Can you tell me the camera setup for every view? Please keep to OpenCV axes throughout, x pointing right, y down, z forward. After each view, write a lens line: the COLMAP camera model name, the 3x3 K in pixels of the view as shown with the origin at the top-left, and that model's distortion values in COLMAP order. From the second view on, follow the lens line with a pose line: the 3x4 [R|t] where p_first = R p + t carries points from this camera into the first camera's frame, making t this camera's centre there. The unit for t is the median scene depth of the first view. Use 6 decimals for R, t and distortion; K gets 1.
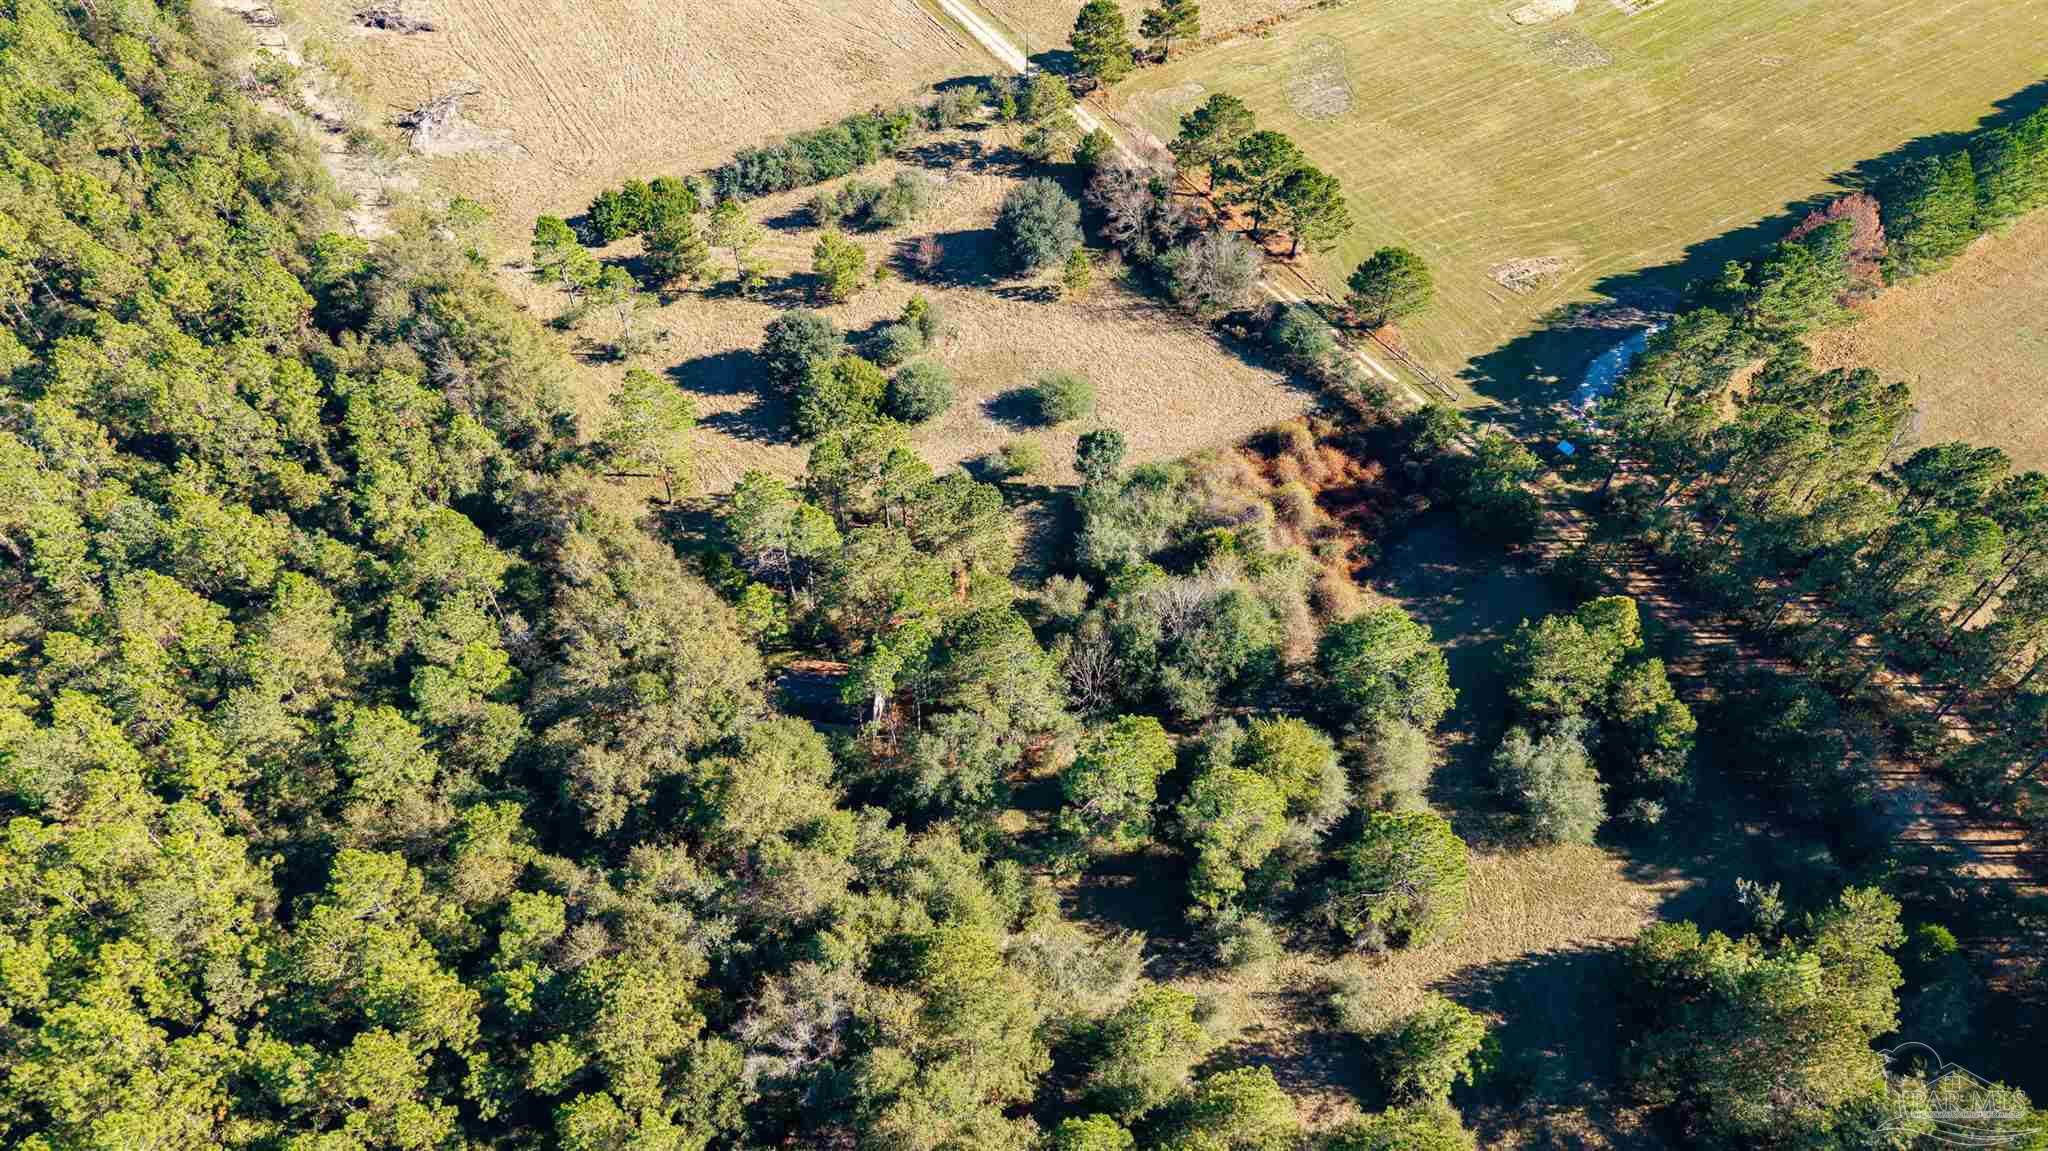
lens RADIAL K [[1364.4, 0, 1029.1], [0, 1364.4, 582.2], [0, 0, 1]] dist [0.032200, -0.033361]
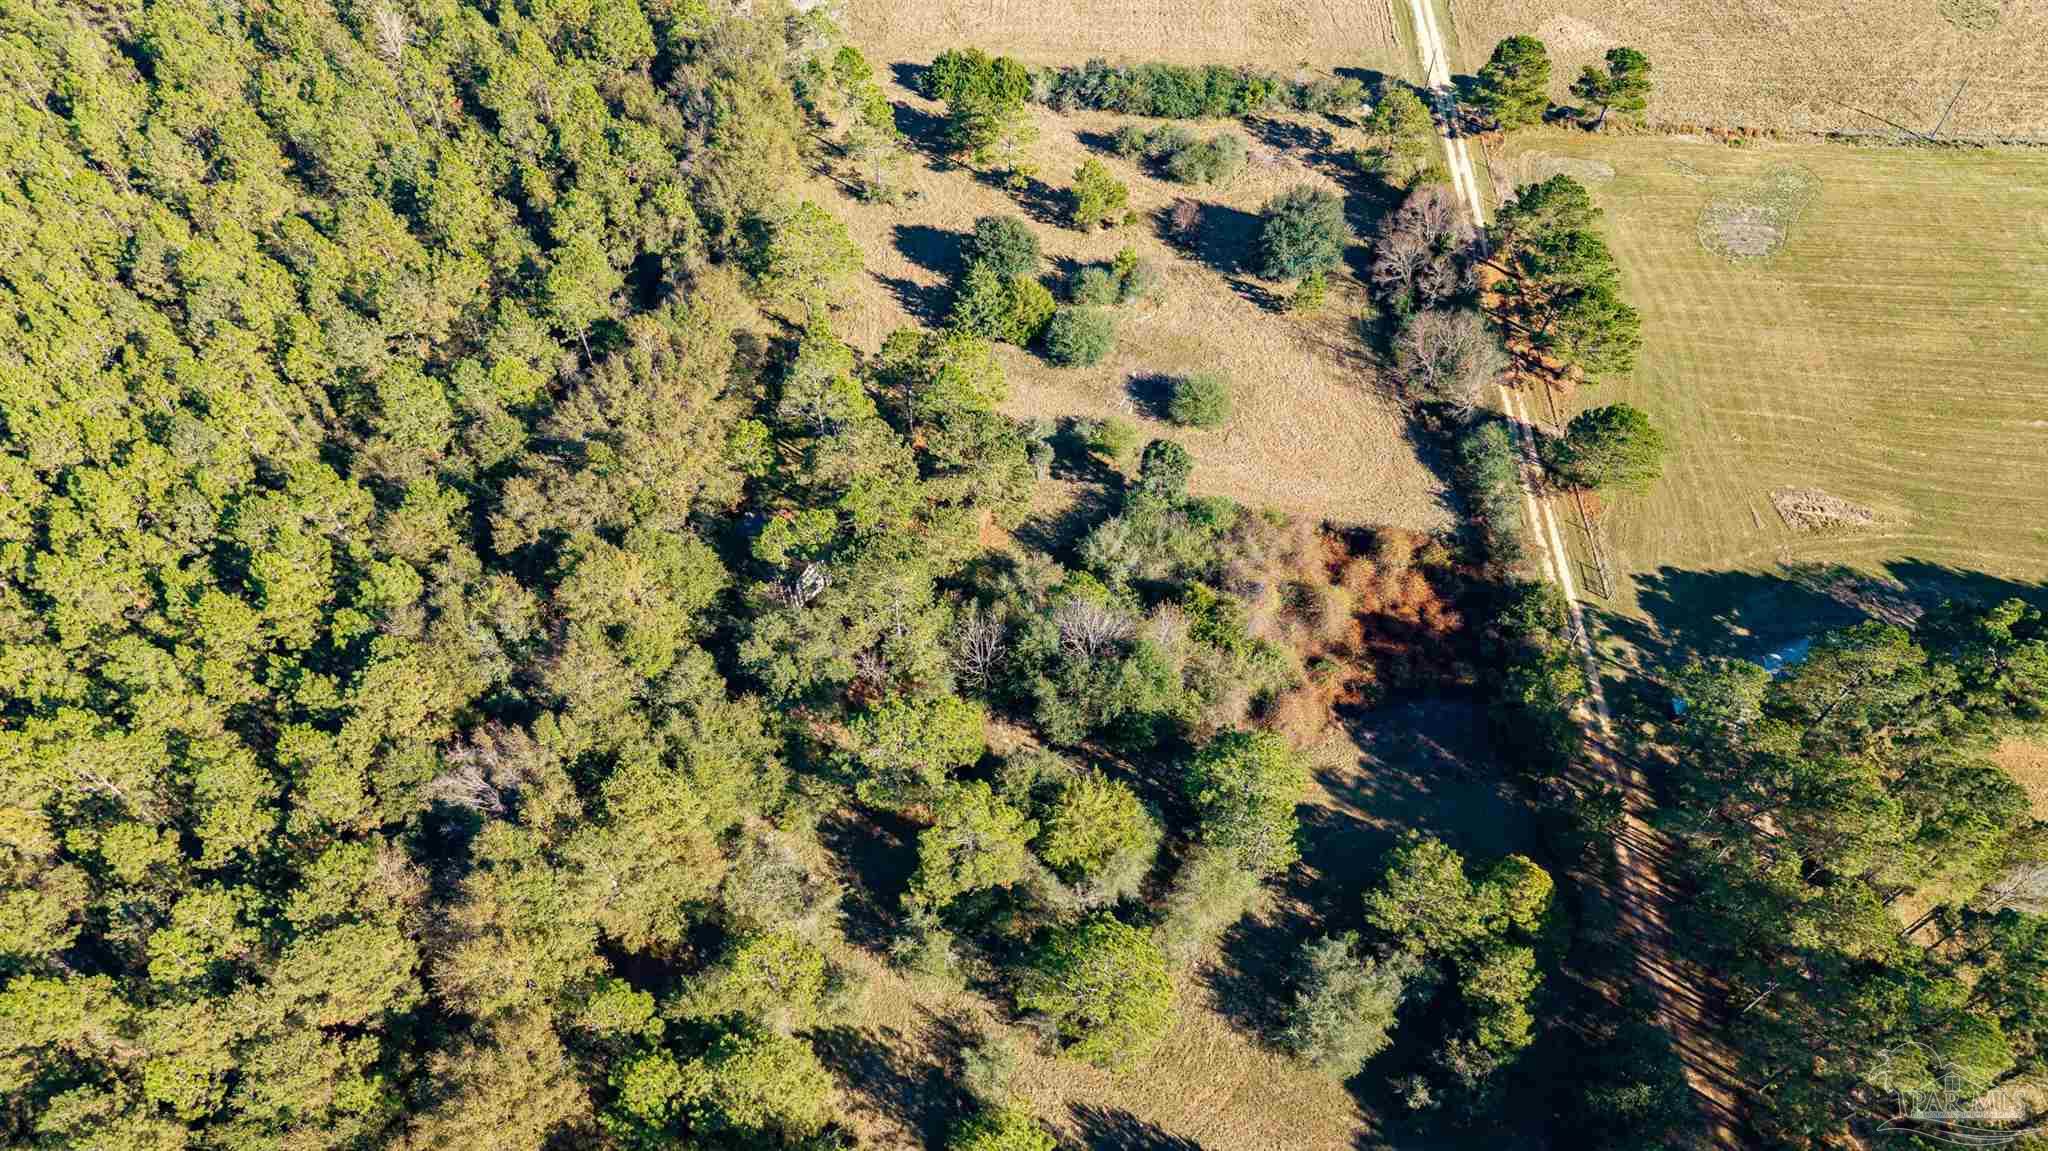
lens RADIAL K [[1364.4, 0, 1023.7], [0, 1364.4, 579.0], [0, 0, 1]] dist [0.032200, -0.033361]
pose [[0.819798, 0.458104, -0.343615, 0.316905], [-0.444726, 0.887326, 0.121945, -0.090772], [0.360762, 0.052845, 0.931160, 0.076959]]
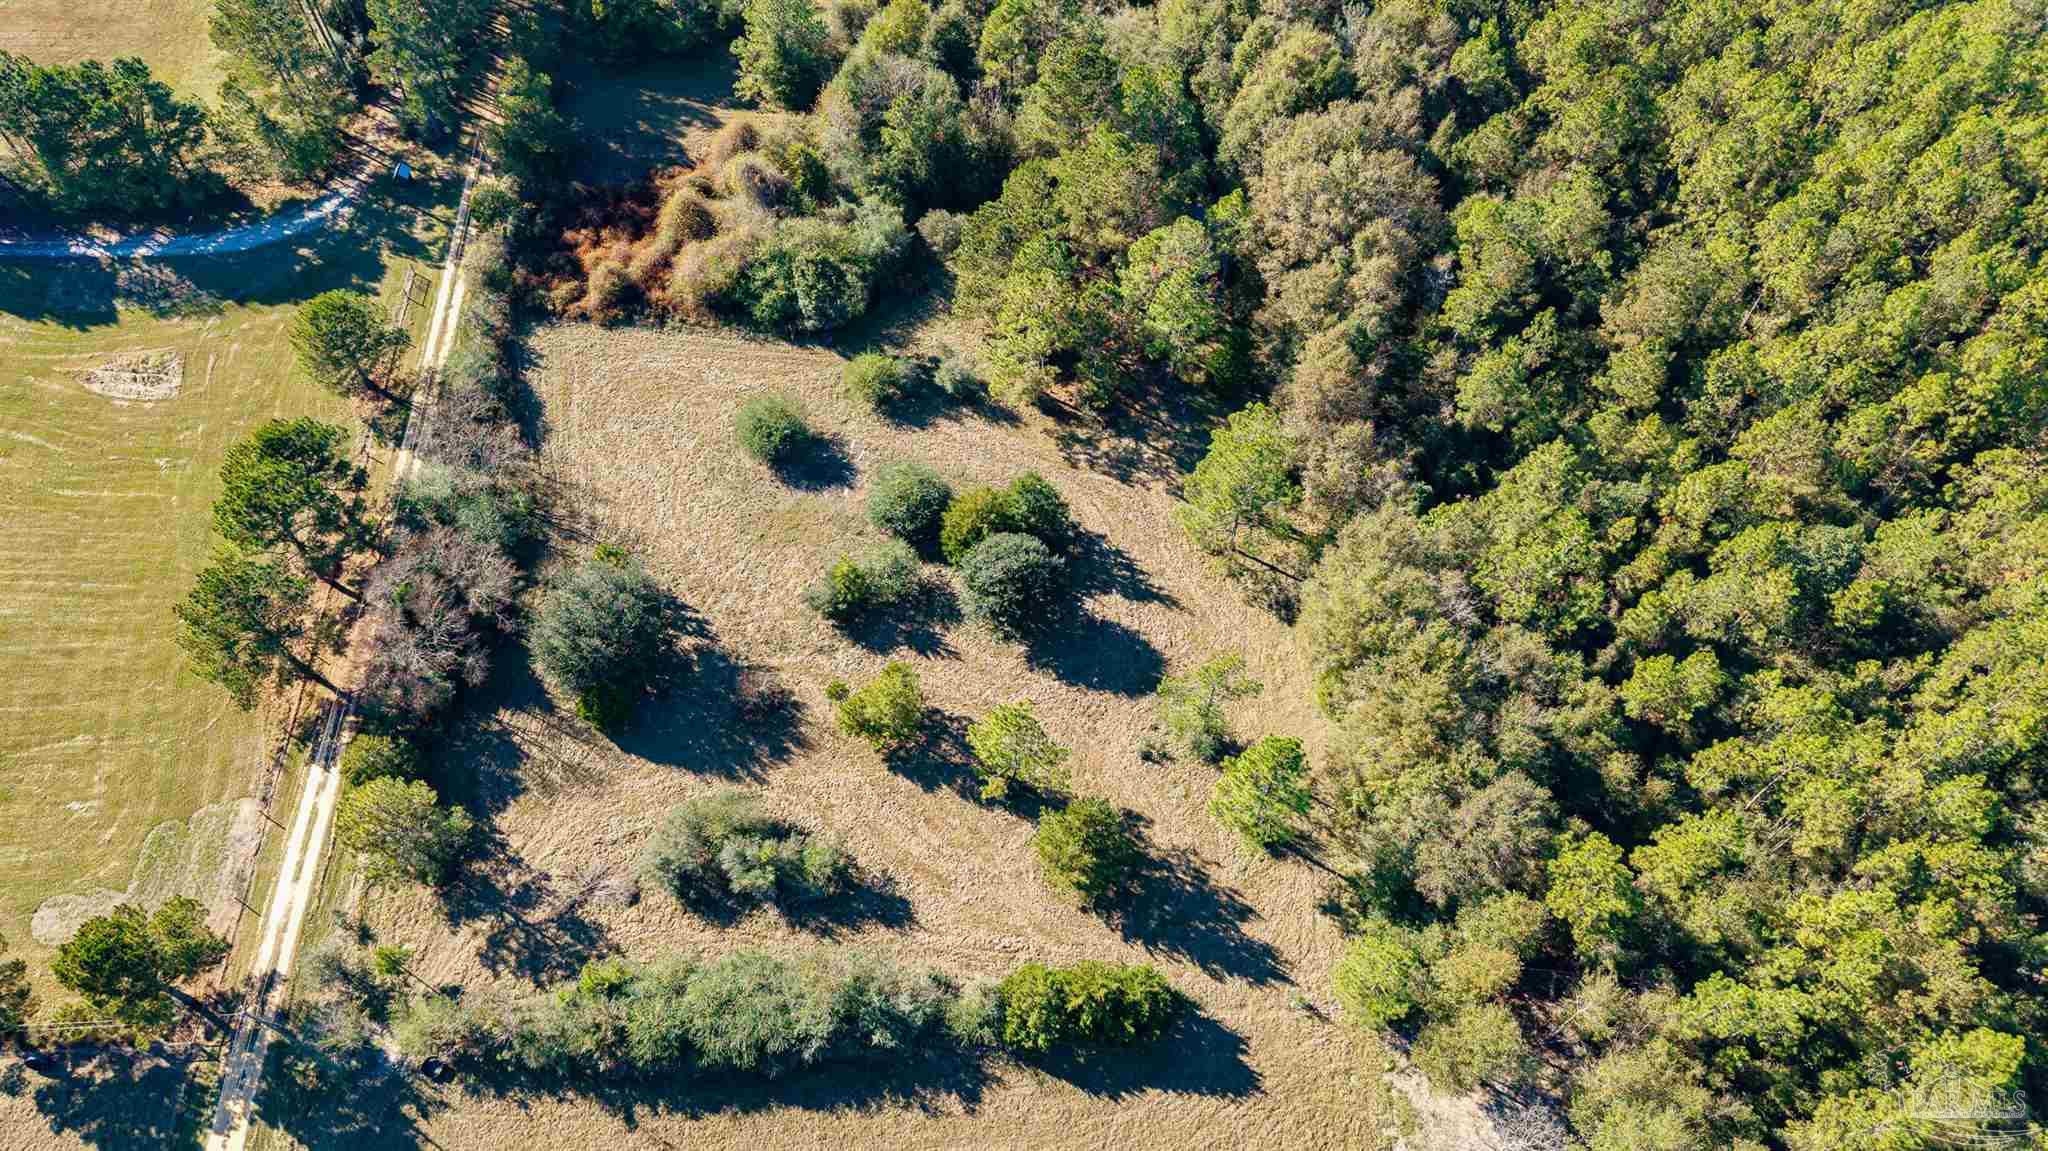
lens RADIAL K [[1364.4, 0, 1022.3], [0, 1364.4, 560.9], [0, 0, 1]] dist [0.032200, -0.033361]
pose [[-0.857690, -0.441582, 0.263389, -0.380605], [0.390119, -0.225210, 0.892797, -0.877901], [-0.334925, 0.868496, 0.365430, 0.734123]]
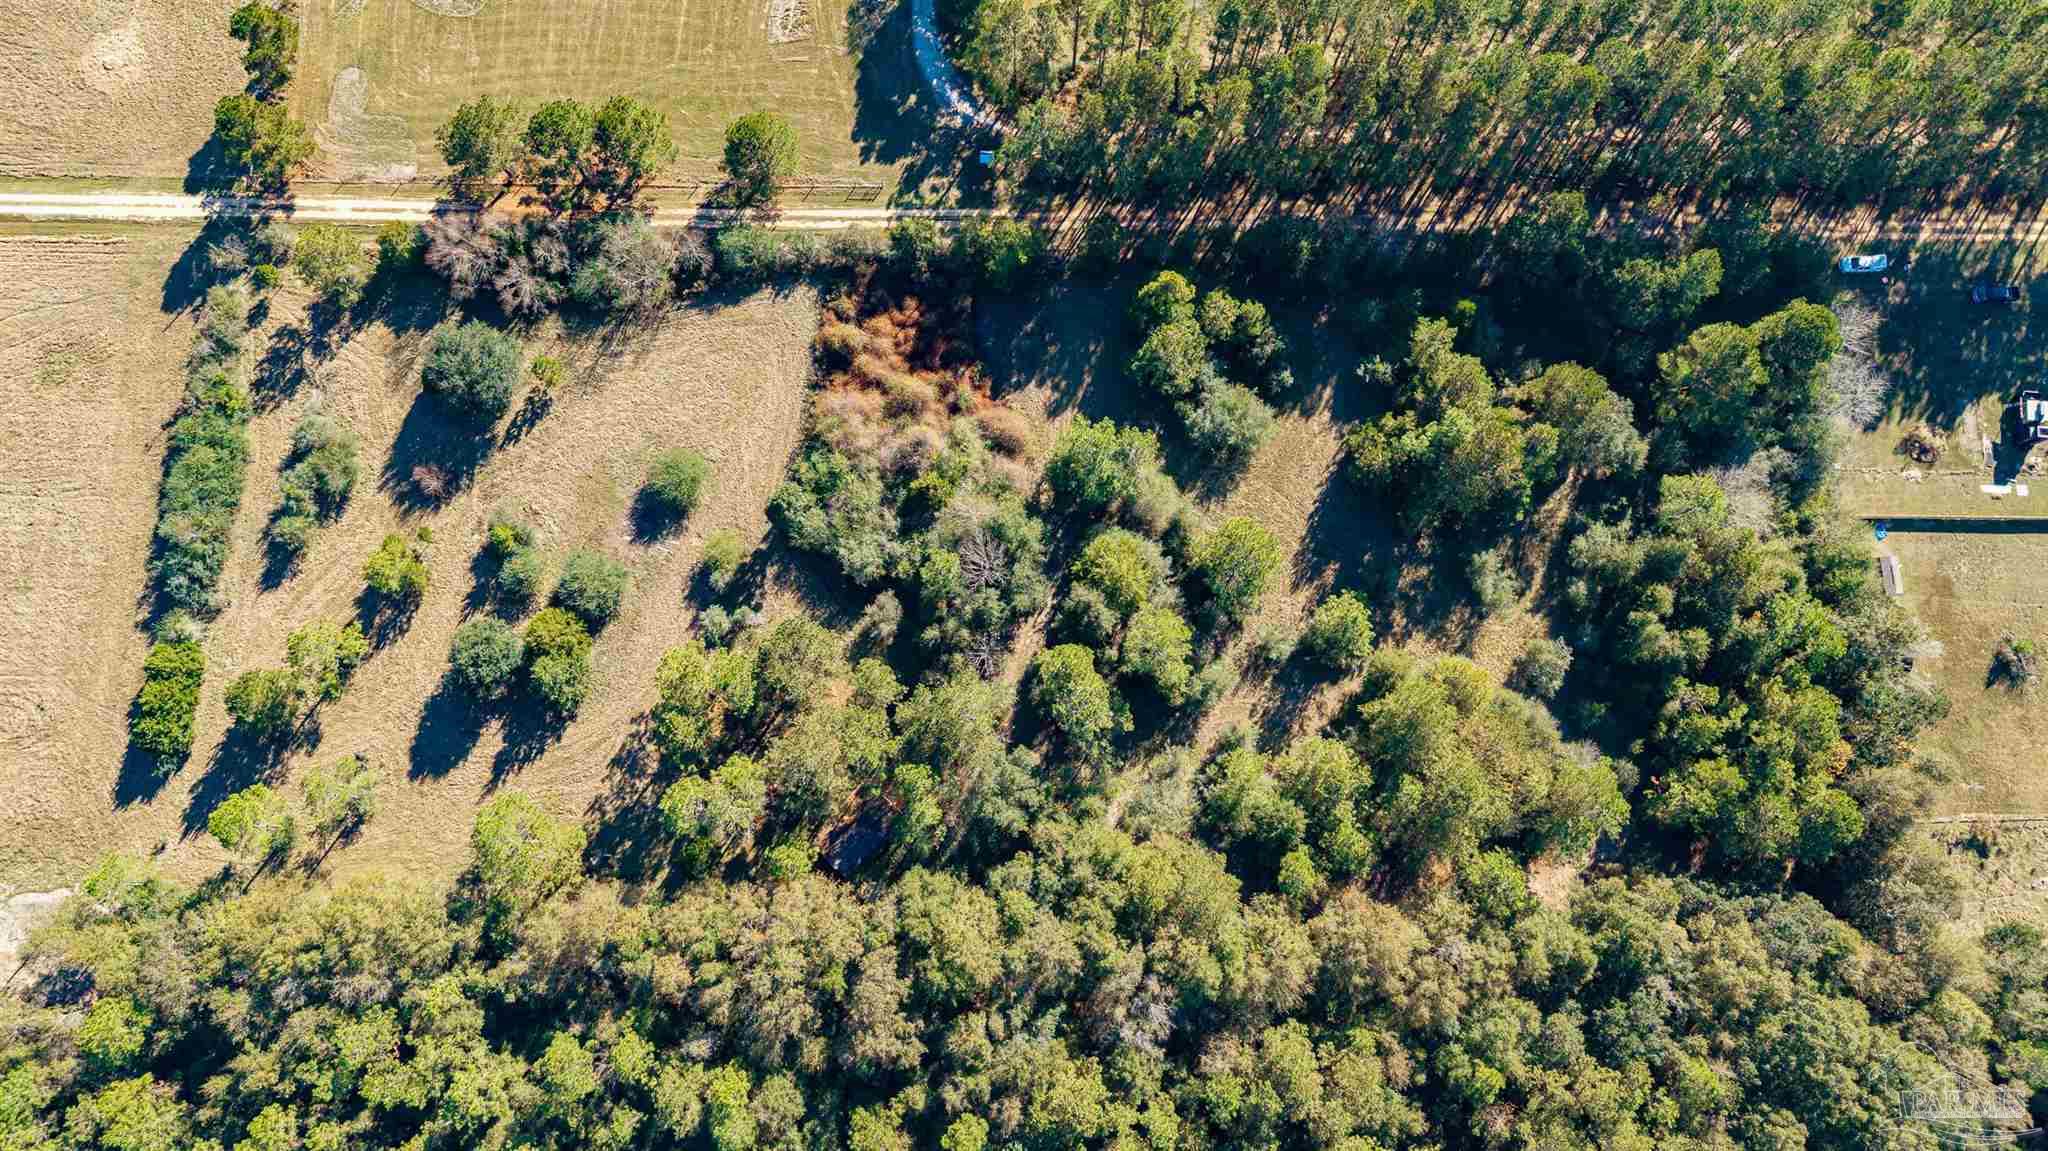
lens RADIAL K [[1364.4, 0, 1026.9], [0, 1364.4, 574.7], [0, 0, 1]] dist [0.032200, -0.033361]
pose [[0.548915, -0.819921, 0.162549, -0.063040], [0.645948, 0.539513, 0.540071, -0.509824], [-0.530513, -0.191455, 0.825773, -0.032182]]
